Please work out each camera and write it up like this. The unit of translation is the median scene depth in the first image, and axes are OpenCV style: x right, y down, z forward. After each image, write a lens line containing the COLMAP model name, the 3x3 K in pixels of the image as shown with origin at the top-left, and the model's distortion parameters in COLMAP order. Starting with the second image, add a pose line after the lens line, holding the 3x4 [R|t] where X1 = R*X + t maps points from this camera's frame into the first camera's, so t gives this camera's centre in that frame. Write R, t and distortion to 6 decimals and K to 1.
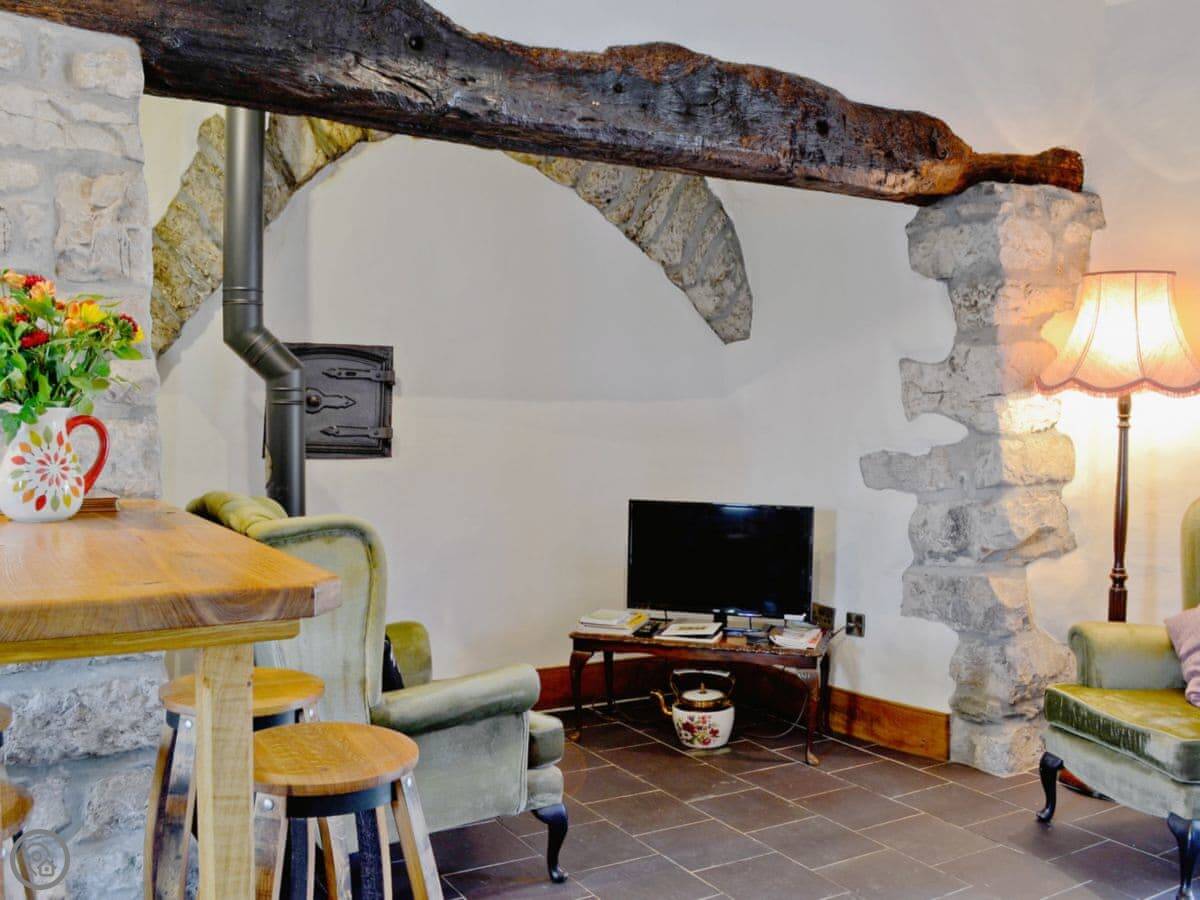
lens RADIAL K [[1071.9, 0, 571.6], [0, 1071.9, 451.6], [0, 0, 1]] dist [-0.069575, 0.006984]
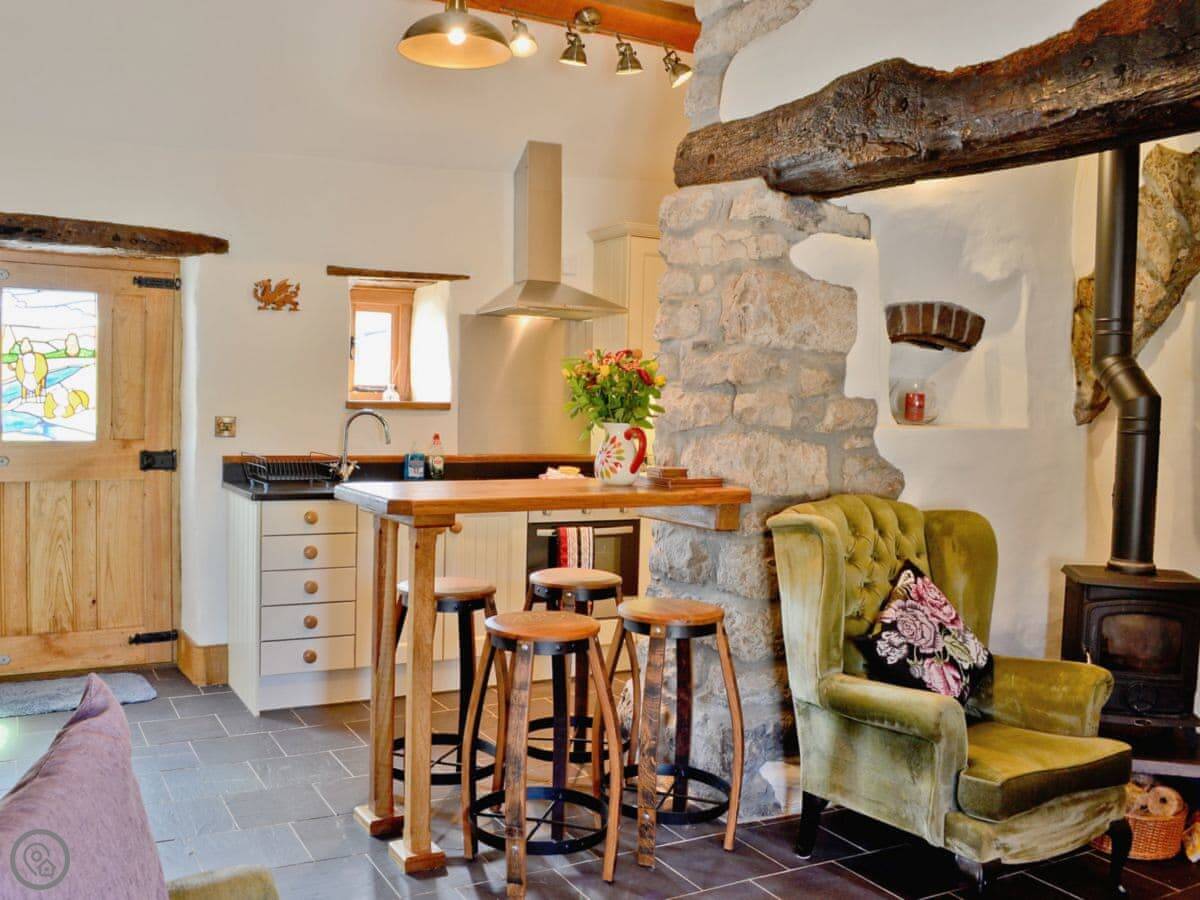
lens RADIAL K [[1071.9, 0, 571.6], [0, 1071.9, 451.6], [0, 0, 1]] dist [-0.069575, 0.006984]
pose [[-0.007699, 0.041280, -0.999118, 0.699629], [-0.067923, 0.996818, 0.041709, -0.033351], [0.997661, 0.068184, -0.004871, 0.490080]]
